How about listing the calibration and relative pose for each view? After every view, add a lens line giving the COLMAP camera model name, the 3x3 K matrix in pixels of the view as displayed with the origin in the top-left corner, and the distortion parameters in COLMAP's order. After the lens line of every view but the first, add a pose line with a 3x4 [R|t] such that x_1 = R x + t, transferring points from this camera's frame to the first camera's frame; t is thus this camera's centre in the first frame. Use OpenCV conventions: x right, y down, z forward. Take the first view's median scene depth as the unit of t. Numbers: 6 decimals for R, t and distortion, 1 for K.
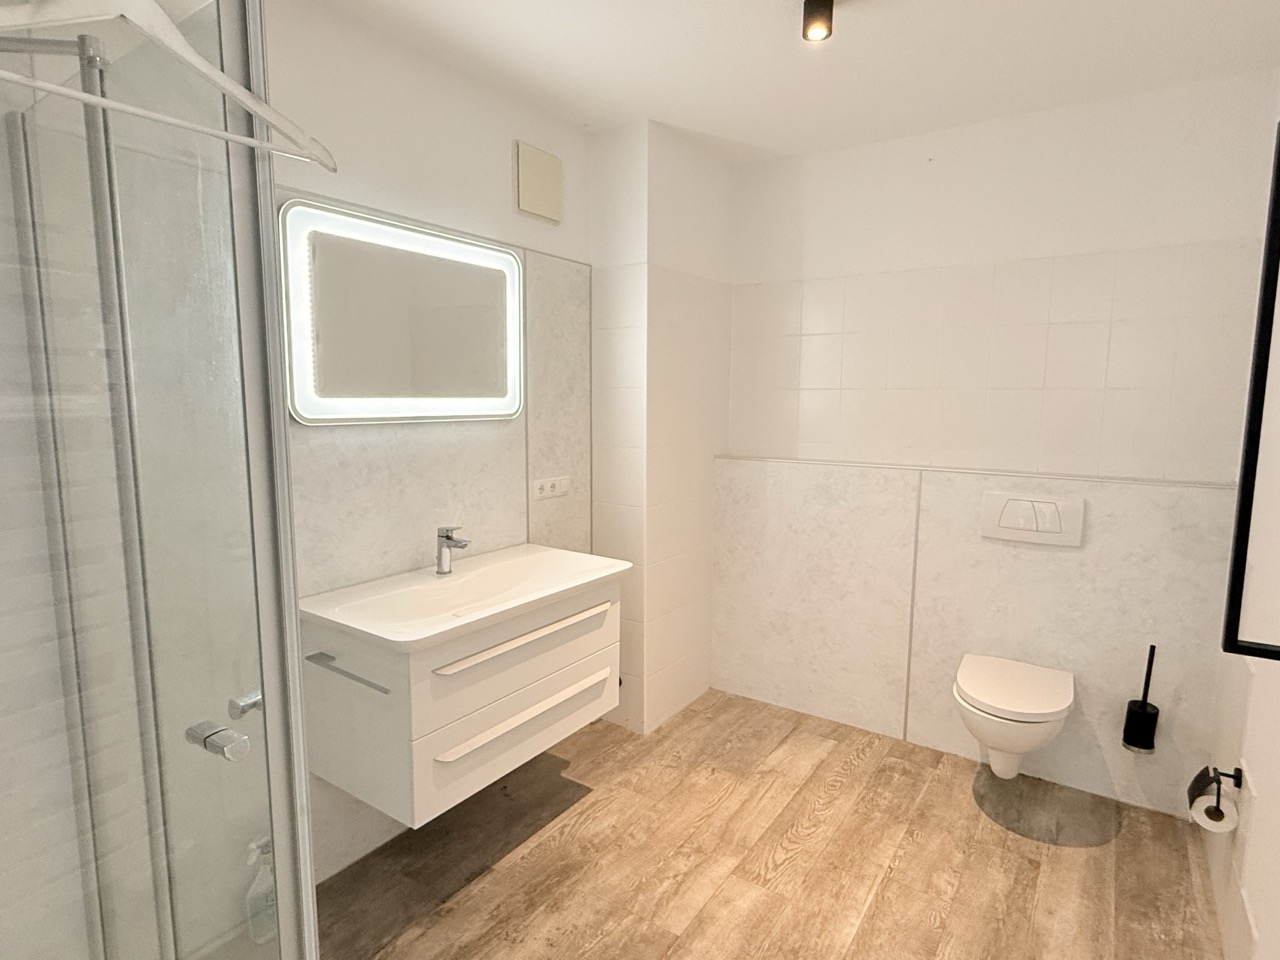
lens RADIAL K [[693.9, 0, 640.0], [0, 693.9, 480.0], [0, 0, 1]] dist [-0.003406, 0.001991]
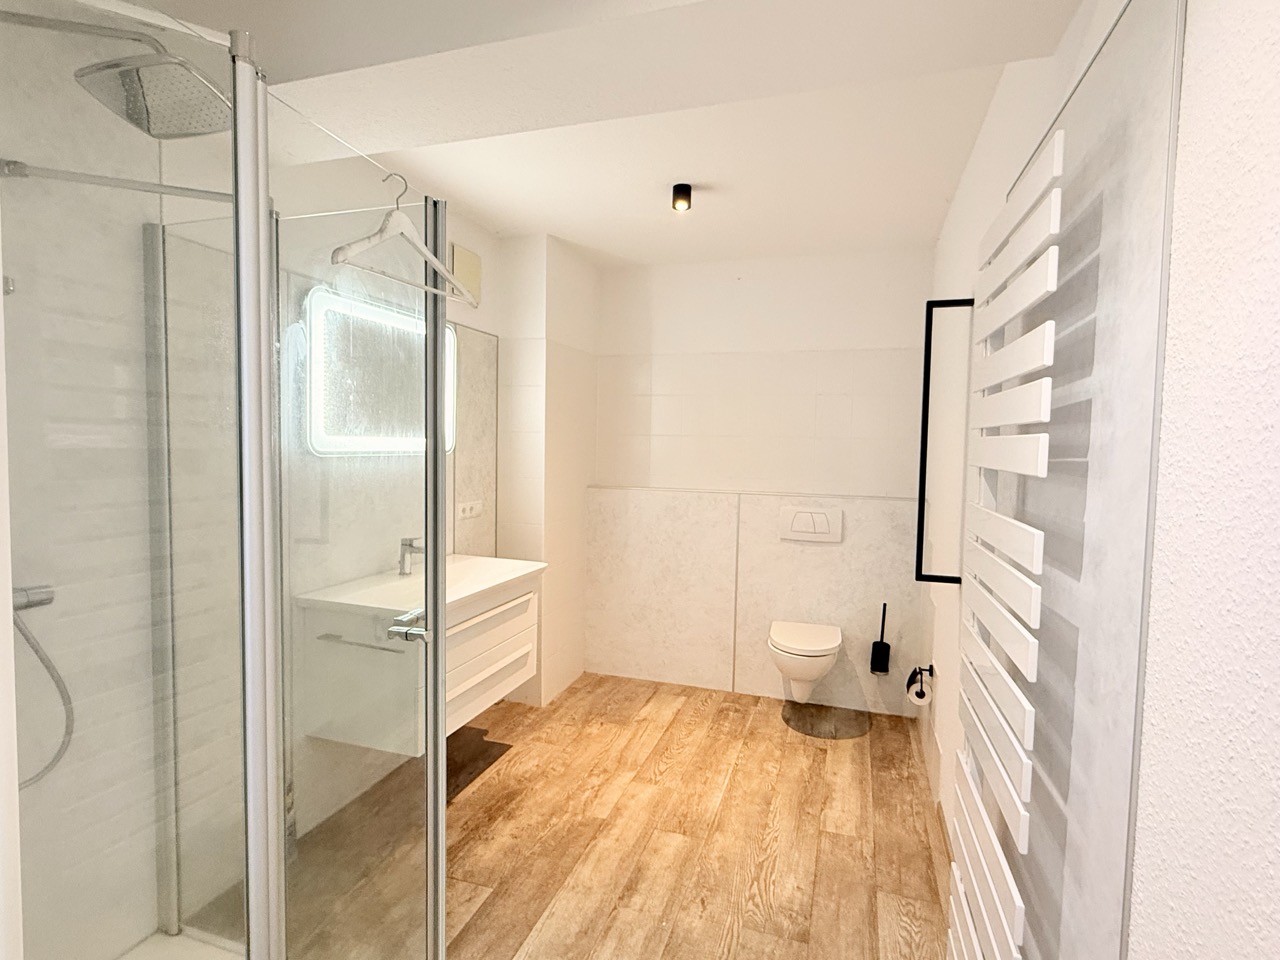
lens RADIAL K [[661.6, 0, 640.0], [0, 661.6, 480.0], [0, 0, 1]] dist [0.000405, 0.000037]
pose [[0.959528, -0.002886, 0.281597, -0.195189], [0.020535, 0.998002, -0.059745, 0.040028], [-0.280862, 0.063110, 0.957671, -0.272014]]
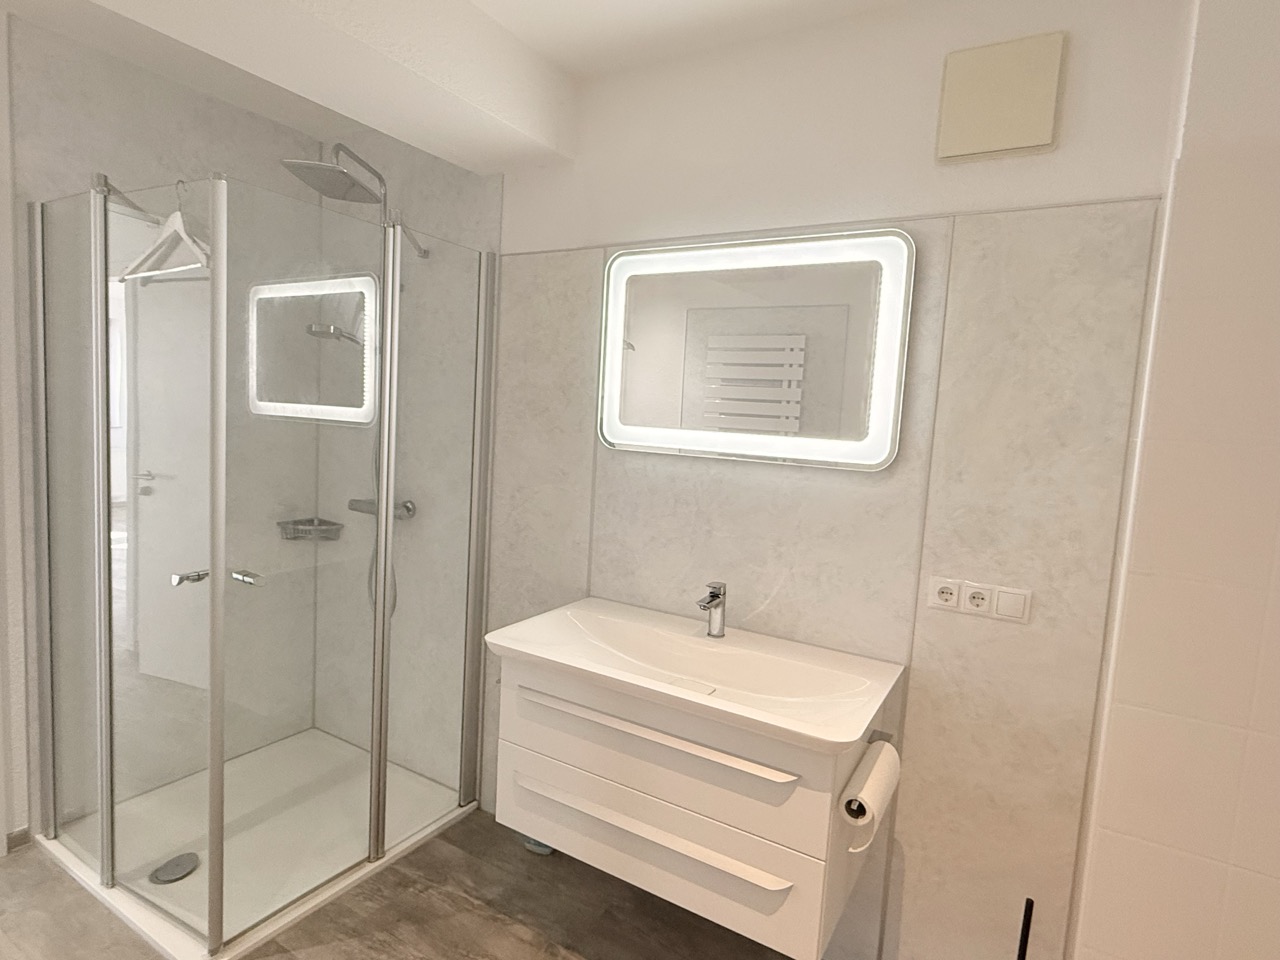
lens RADIAL K [[693.9, 0, 640.0], [0, 693.9, 480.0], [0, 0, 1]] dist [-0.003406, 0.001991]
pose [[0.057925, 0.082970, -0.994867, 0.506212], [-0.182139, 0.980693, 0.071183, -0.090713], [0.981565, 0.177081, 0.071919, 0.755282]]
